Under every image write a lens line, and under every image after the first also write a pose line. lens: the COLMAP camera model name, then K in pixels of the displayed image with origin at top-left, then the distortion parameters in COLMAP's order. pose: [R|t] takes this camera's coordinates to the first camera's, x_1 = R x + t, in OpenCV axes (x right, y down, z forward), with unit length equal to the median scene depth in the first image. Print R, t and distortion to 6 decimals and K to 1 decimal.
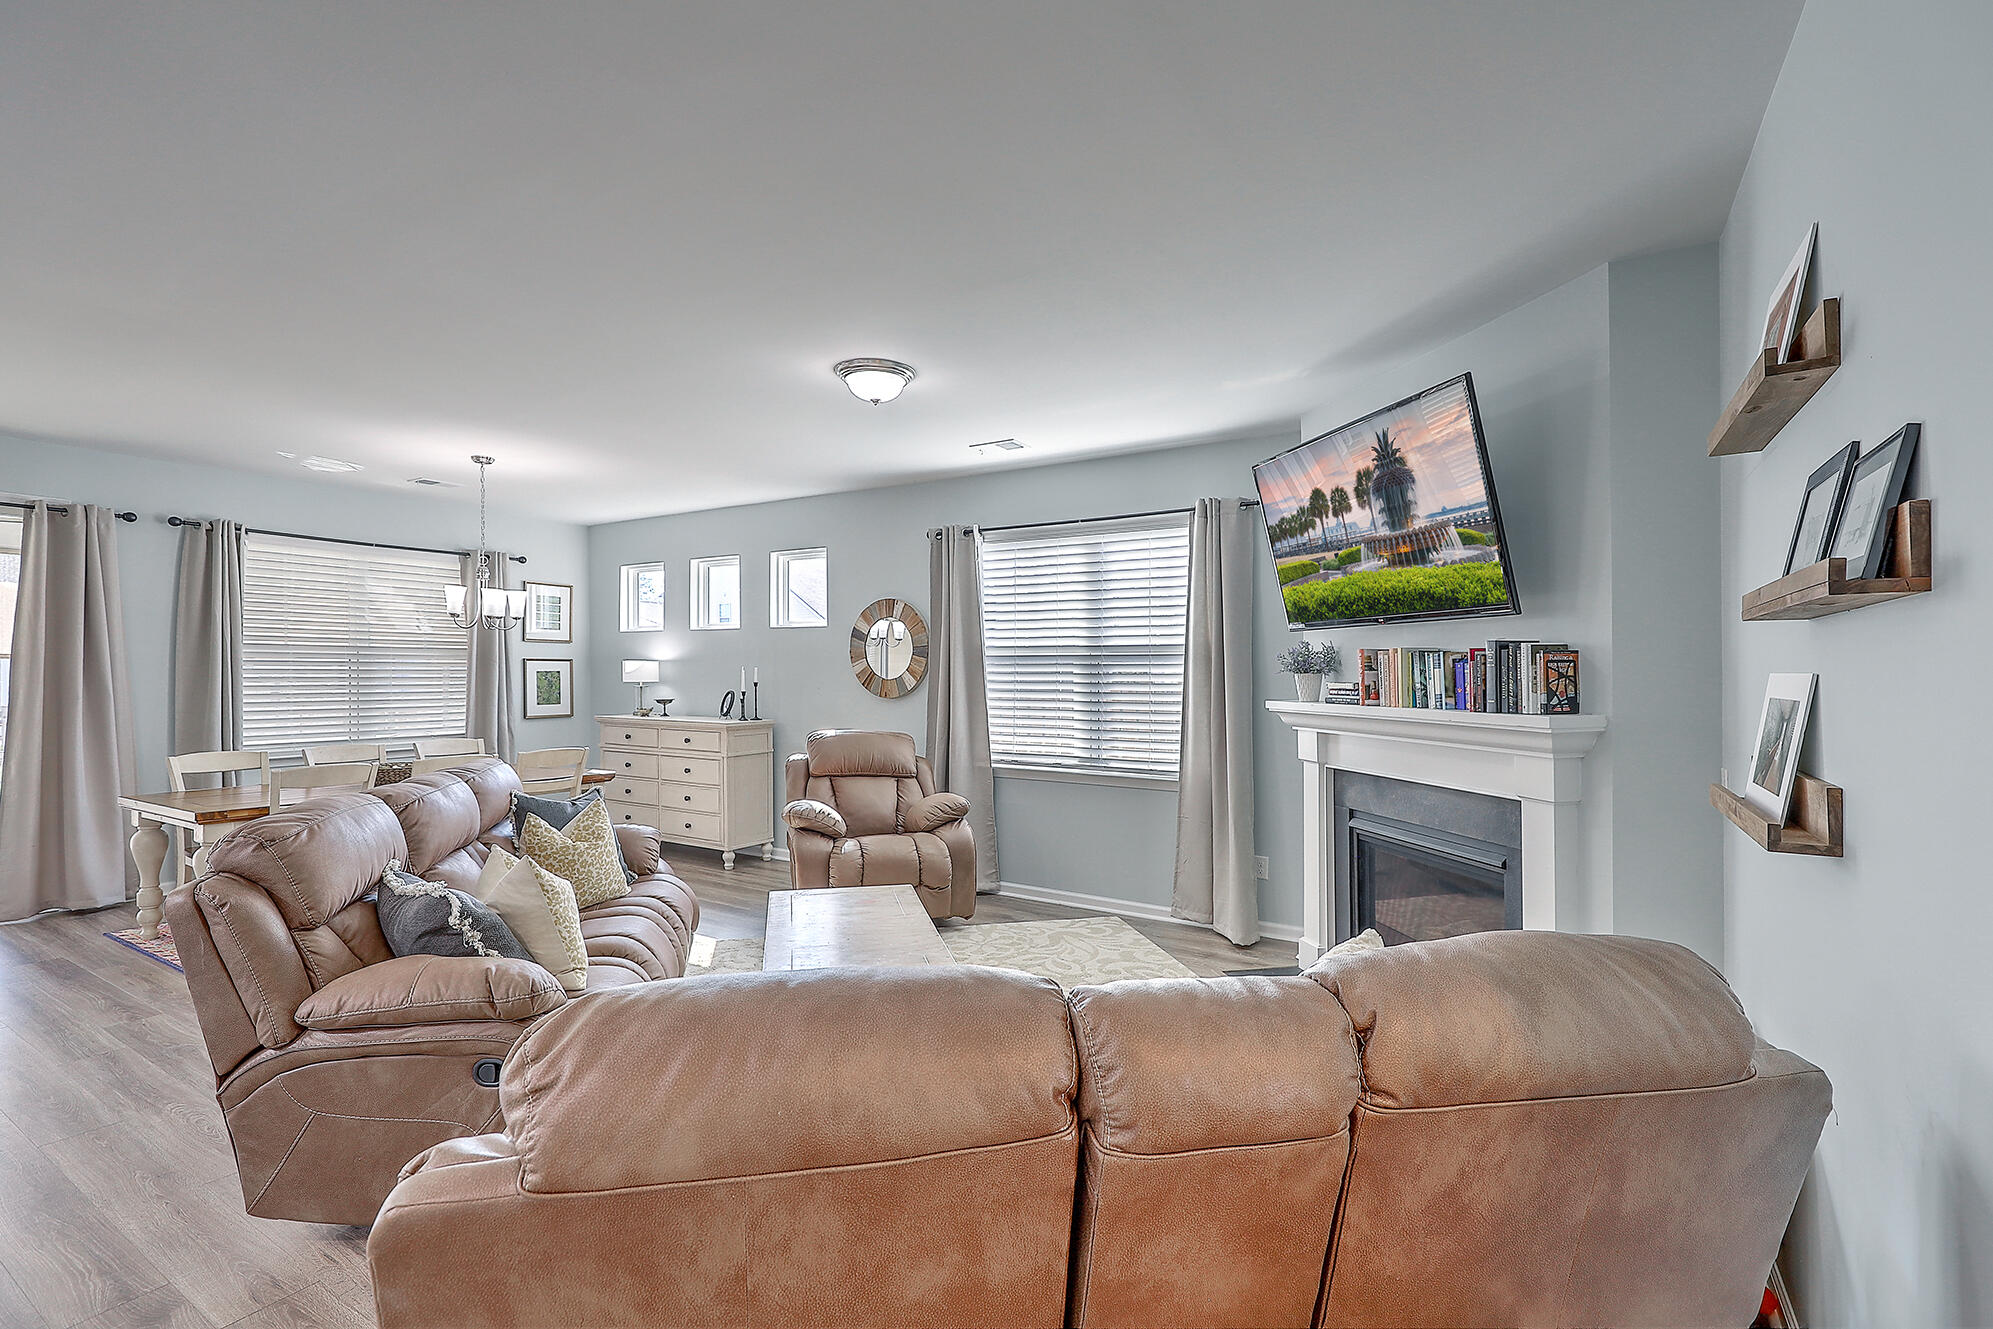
lens RADIAL K [[897.8, 0, 982.3], [0, 897.8, 680.8], [0, 0, 1]] dist [0.000849, 0.000124]
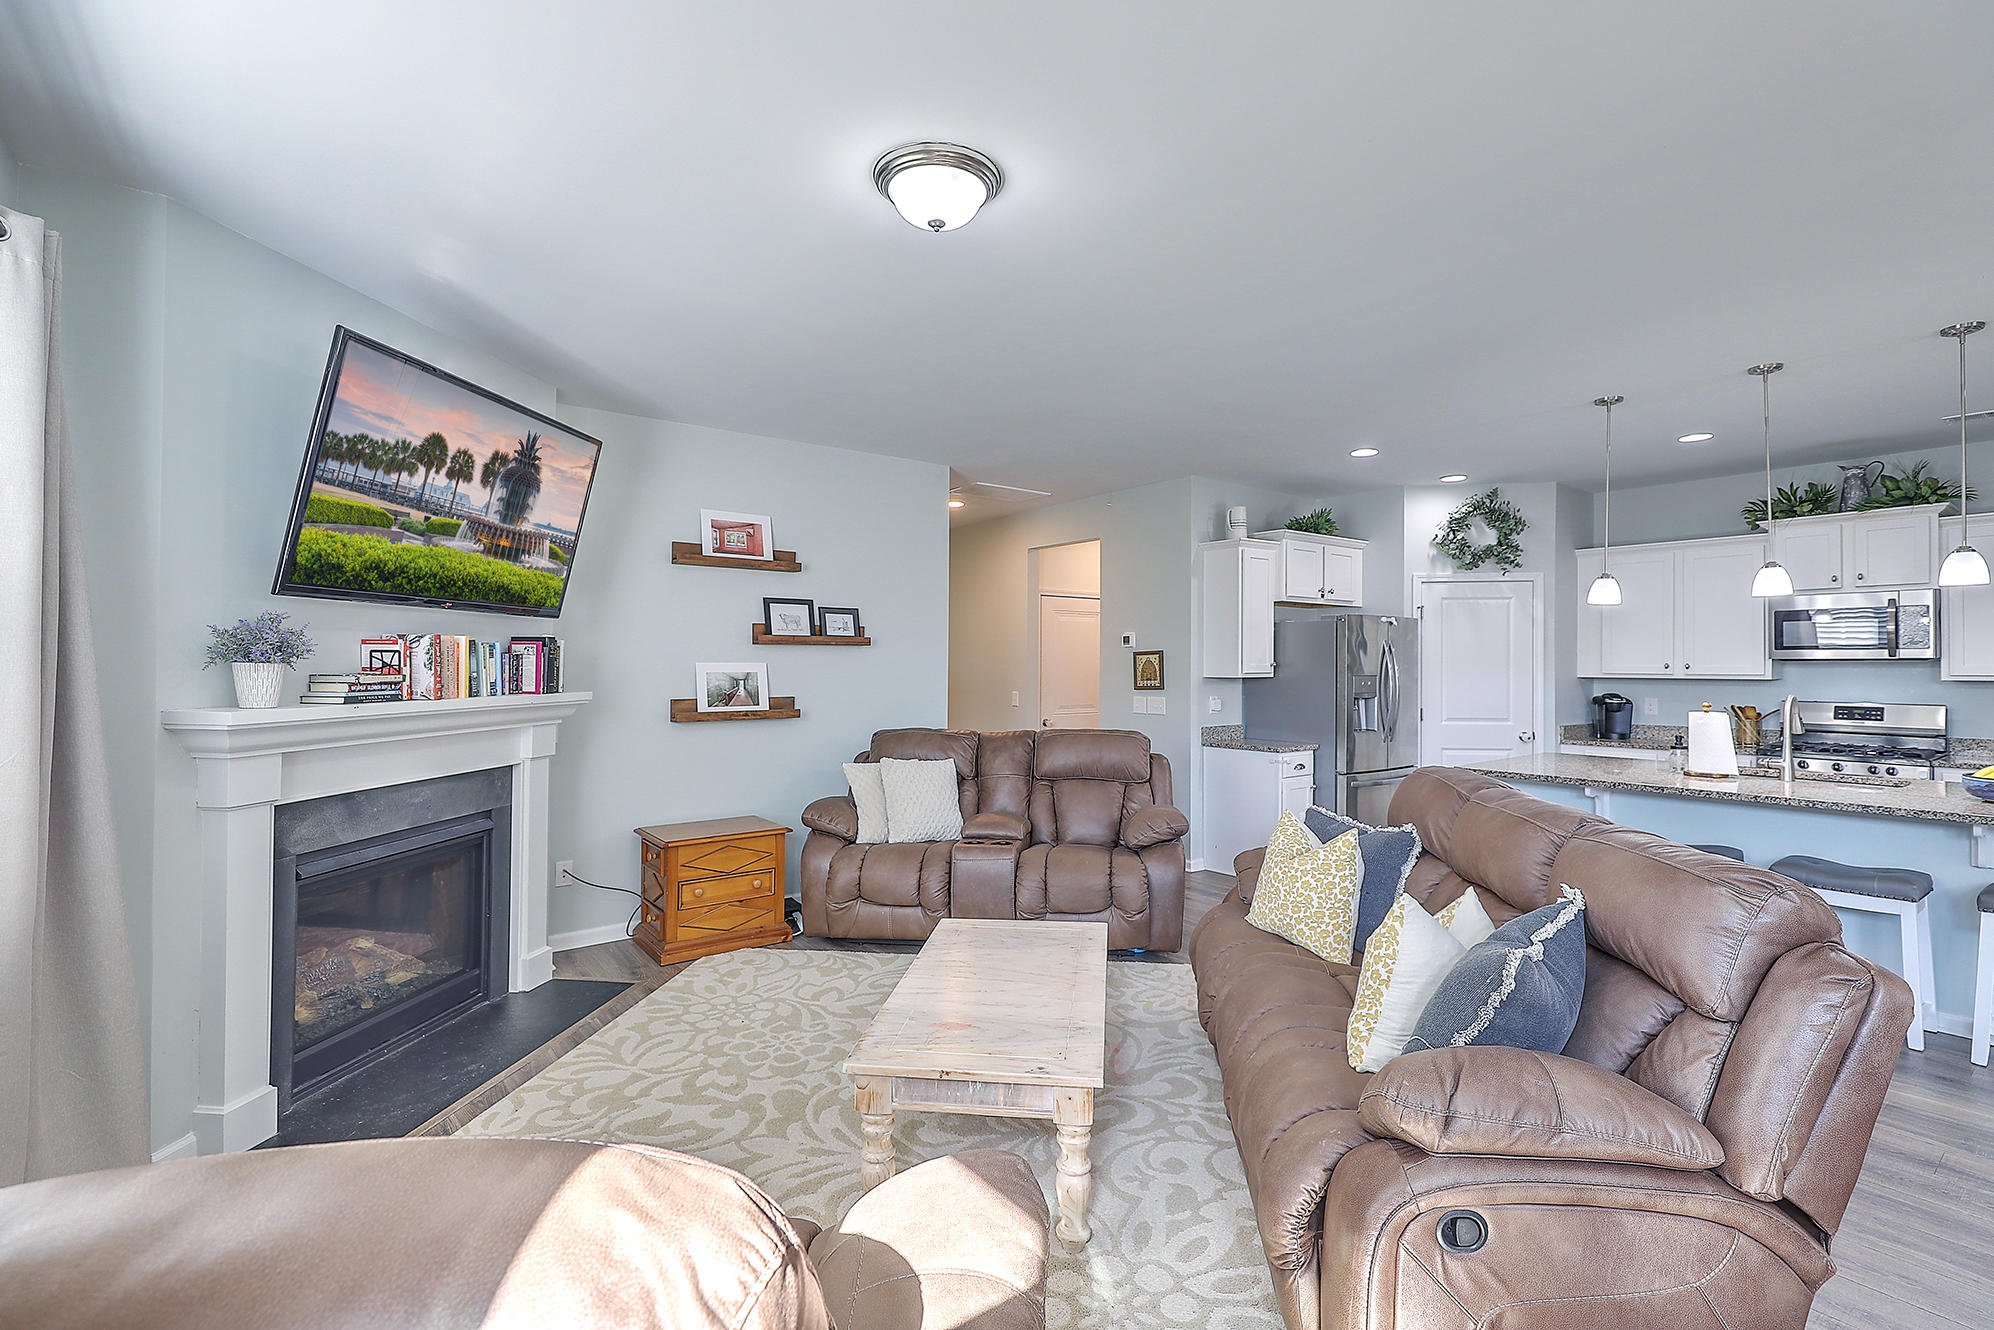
lens RADIAL K [[898.2, 0, 999.1], [0, 898.2, 655.5], [0, 0, 1]] dist [0.000849, 0.000124]
pose [[-0.939686, -0.001771, 0.342034, -0.281096], [-0.002040, 0.999998, -0.000428, -0.011445], [-0.342032, -0.001100, -0.939688, 1.181153]]
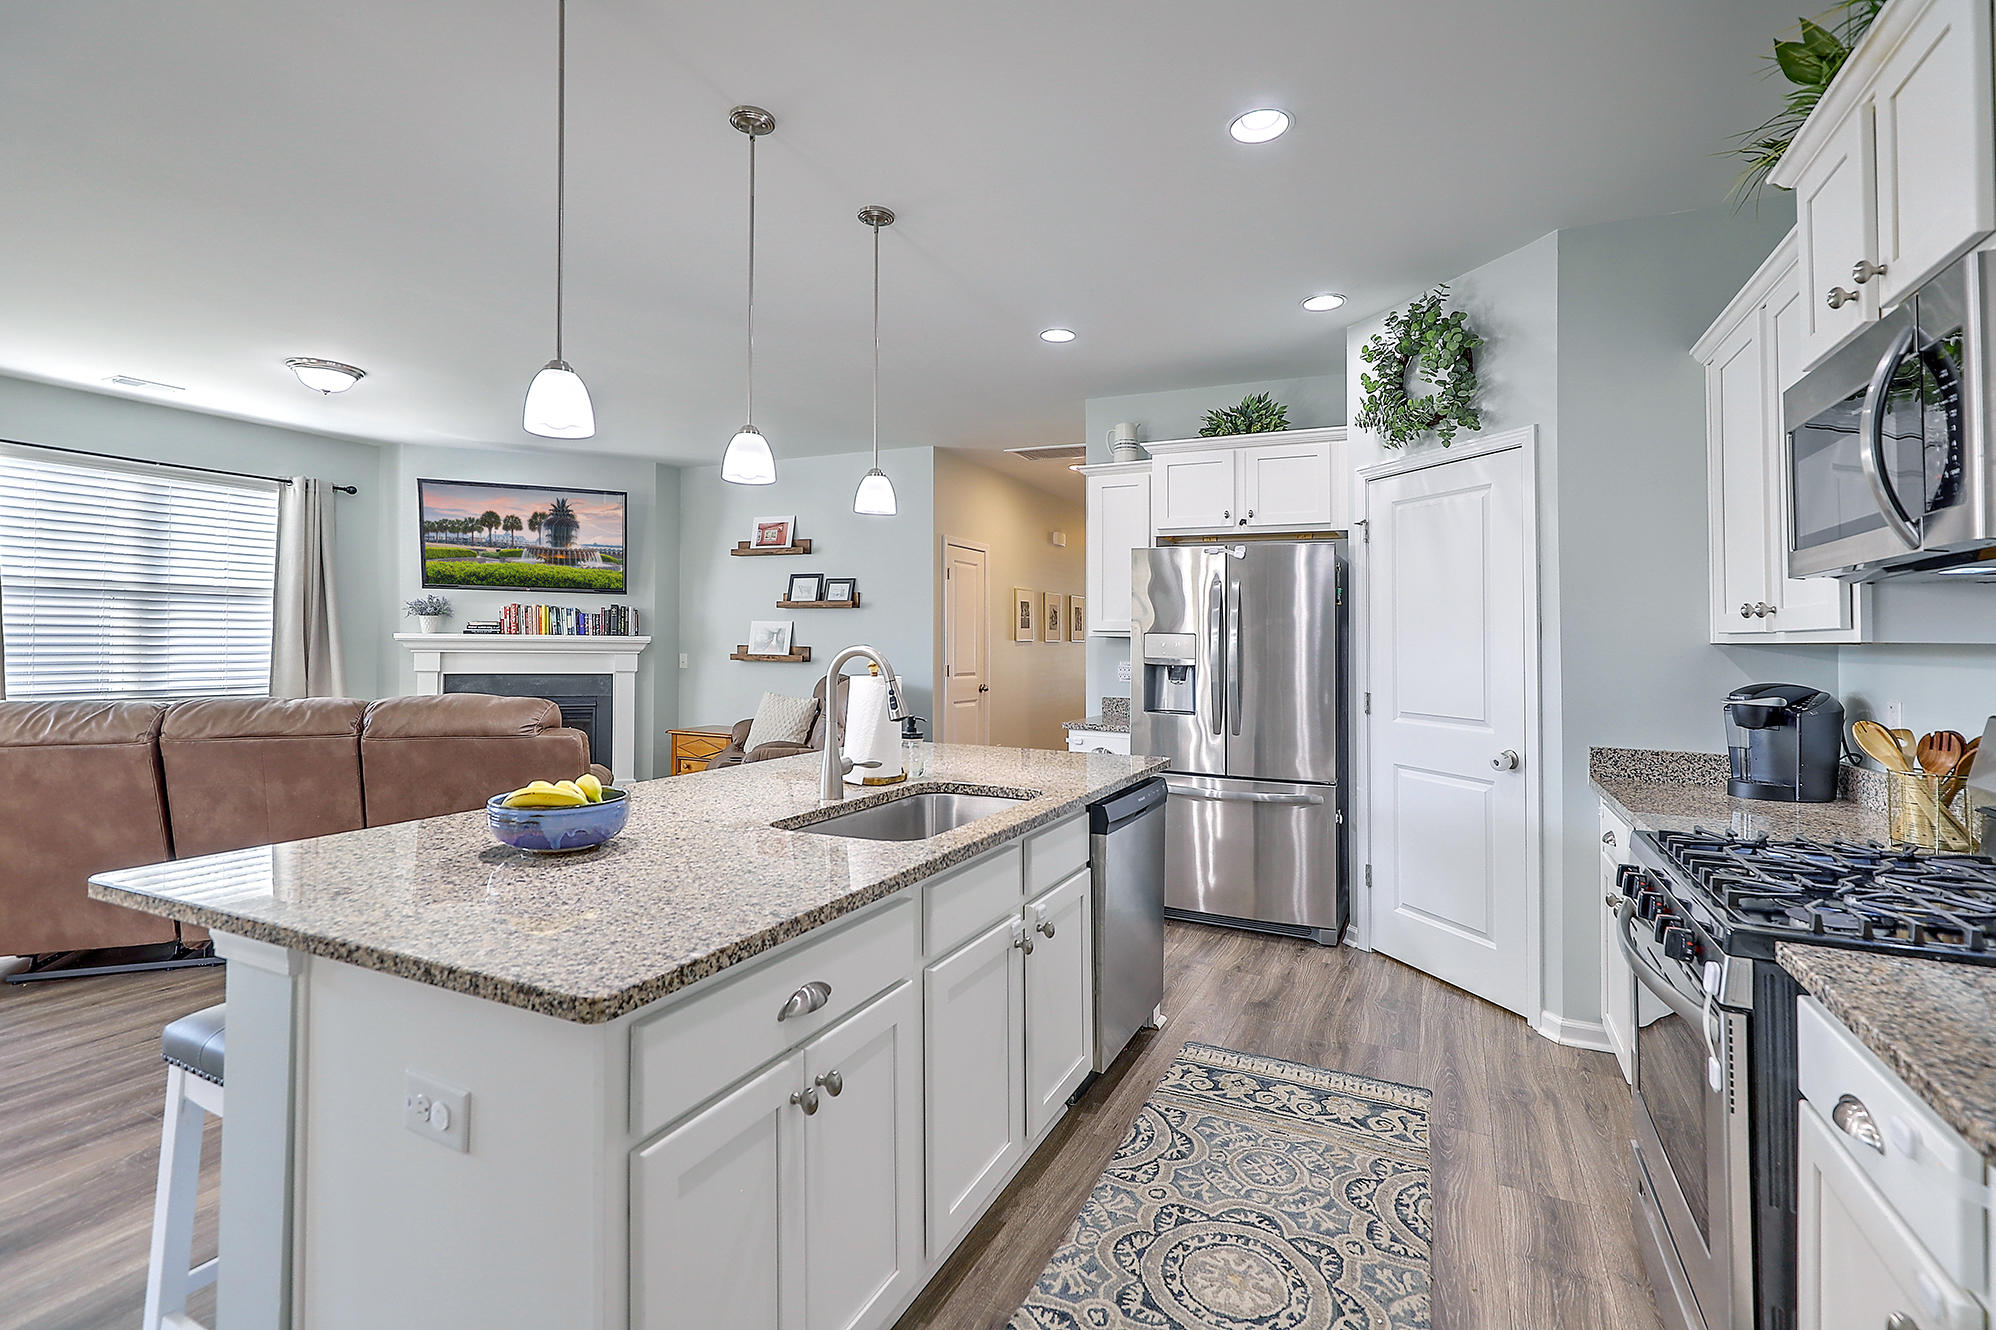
lens RADIAL K [[899.1, 0, 1056.9], [0, 899.1, 627.0], [0, 0, 1]] dist [0.000849, 0.000124]
pose [[-0.154956, 0.008141, 0.987888, -1.140276], [-0.005840, 0.999941, -0.009156, 0.016416], [-0.987904, -0.007188, -0.154899, 0.133688]]
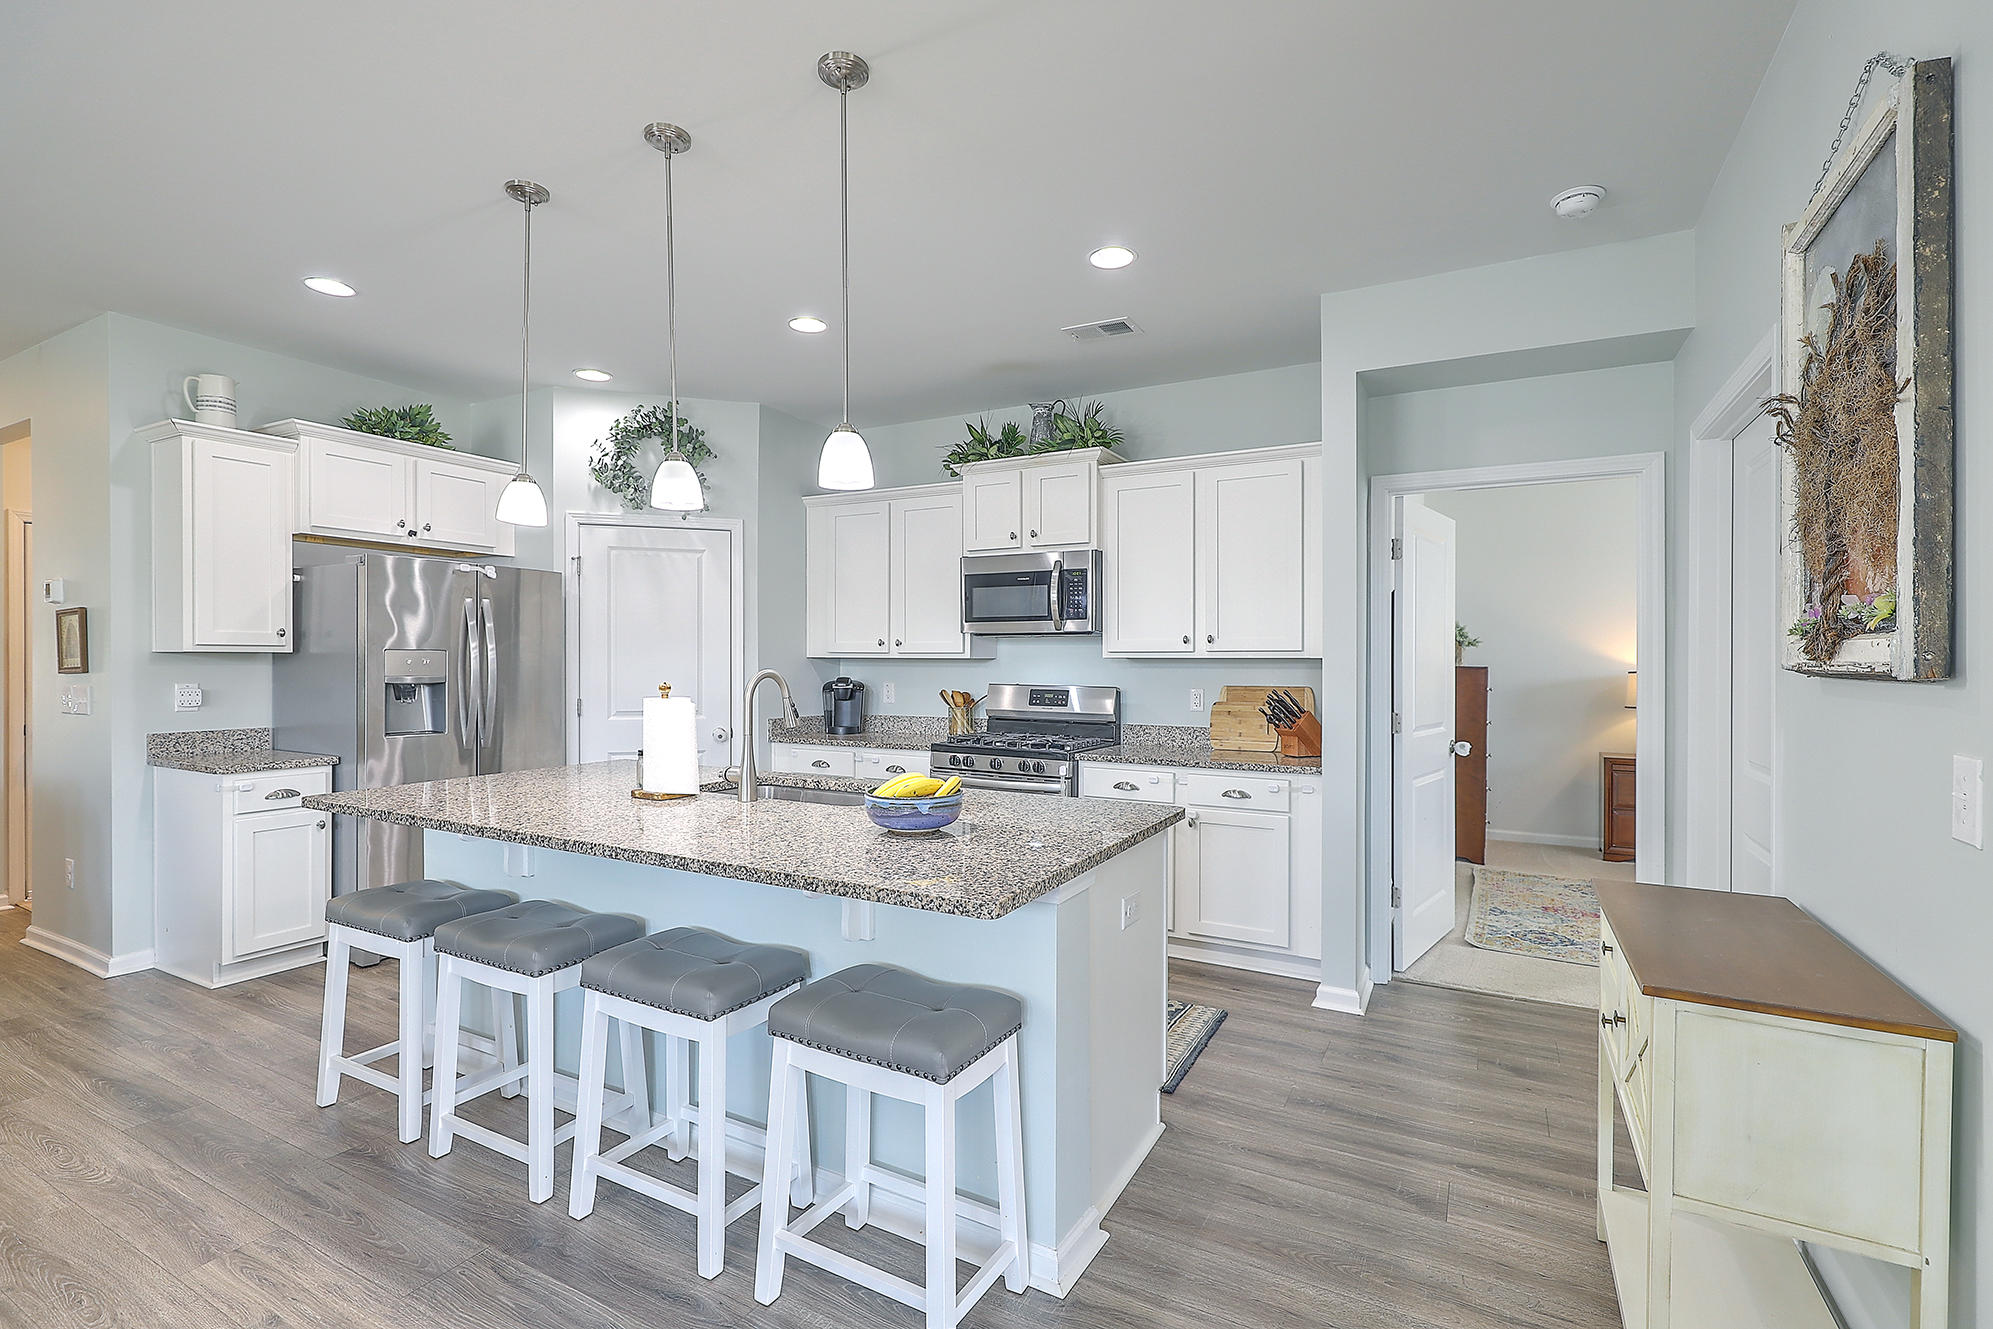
lens RADIAL K [[897.8, 0, 987.8], [0, 897.8, 657.4], [0, 0, 1]] dist [0.000849, 0.000124]
pose [[-0.997886, -0.011003, -0.064051, -0.777557], [-0.011394, 0.999919, 0.005751, 0.010127], [0.063982, 0.006469, -0.997930, 0.710931]]
